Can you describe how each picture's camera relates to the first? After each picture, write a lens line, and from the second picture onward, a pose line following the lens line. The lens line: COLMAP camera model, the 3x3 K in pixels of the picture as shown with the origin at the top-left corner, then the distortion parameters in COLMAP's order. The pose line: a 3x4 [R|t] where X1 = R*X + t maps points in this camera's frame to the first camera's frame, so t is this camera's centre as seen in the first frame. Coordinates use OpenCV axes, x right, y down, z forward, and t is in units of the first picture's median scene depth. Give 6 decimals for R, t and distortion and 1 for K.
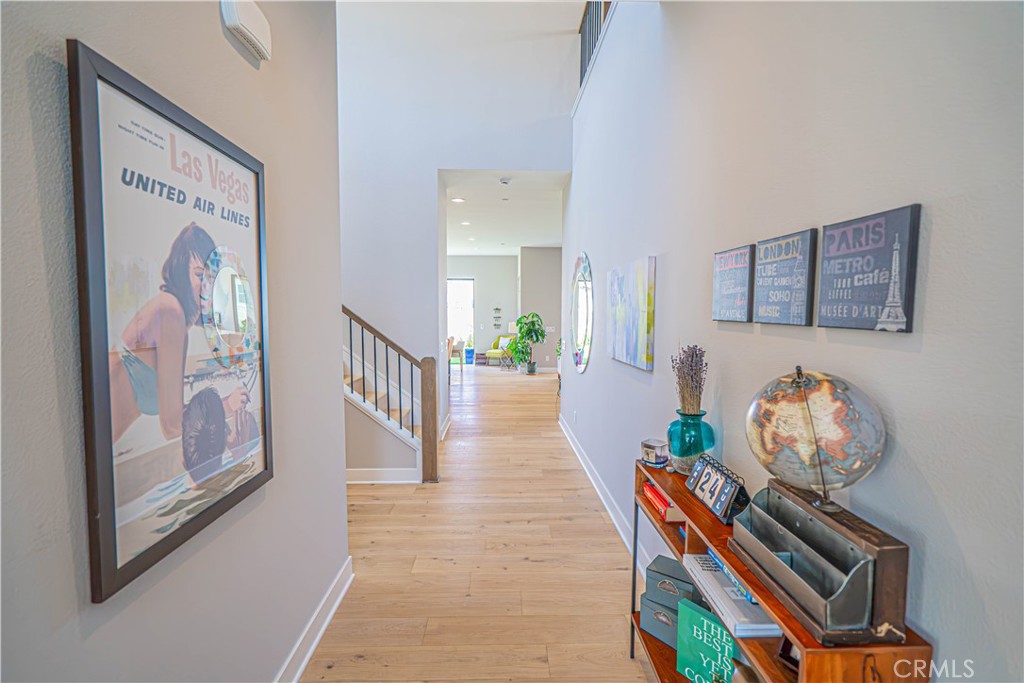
lens RADIAL K [[467.1, 0, 506.5], [0, 467.1, 344.9], [0, 0, 1]] dist [-0.009813, 0.003529]
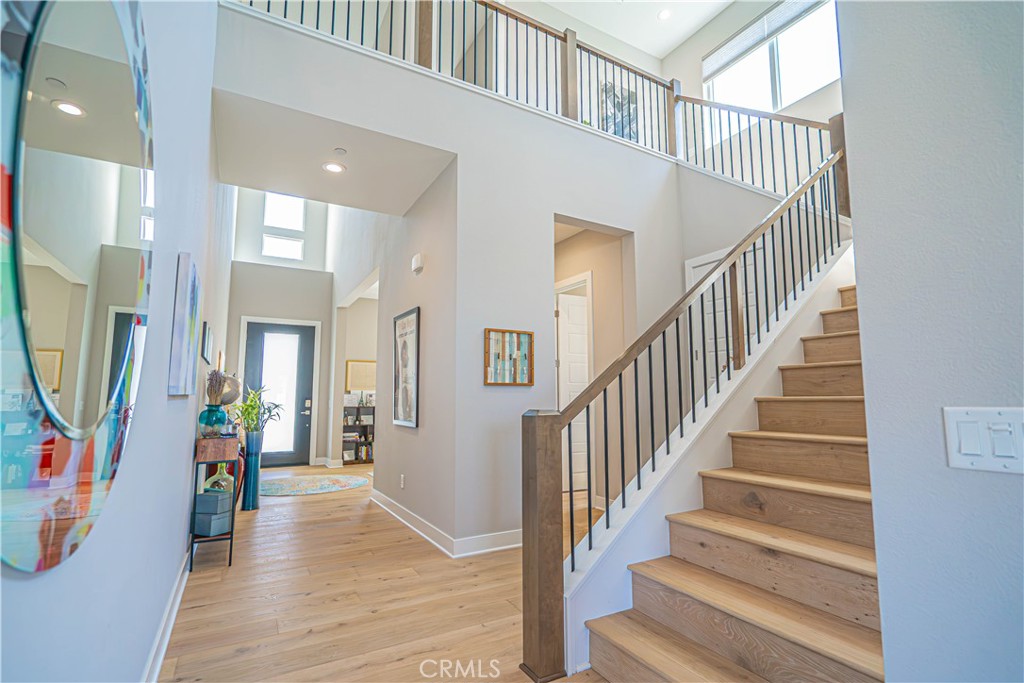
lens RADIAL K [[467.1, 0, 515.0], [0, 467.1, 344.4], [0, 0, 1]] dist [-0.009813, 0.003529]
pose [[-0.872864, -0.050129, -0.485381, 0.161020], [-0.031664, 0.998431, -0.046175, -0.035777], [0.486935, -0.024935, -0.873082, 2.027310]]
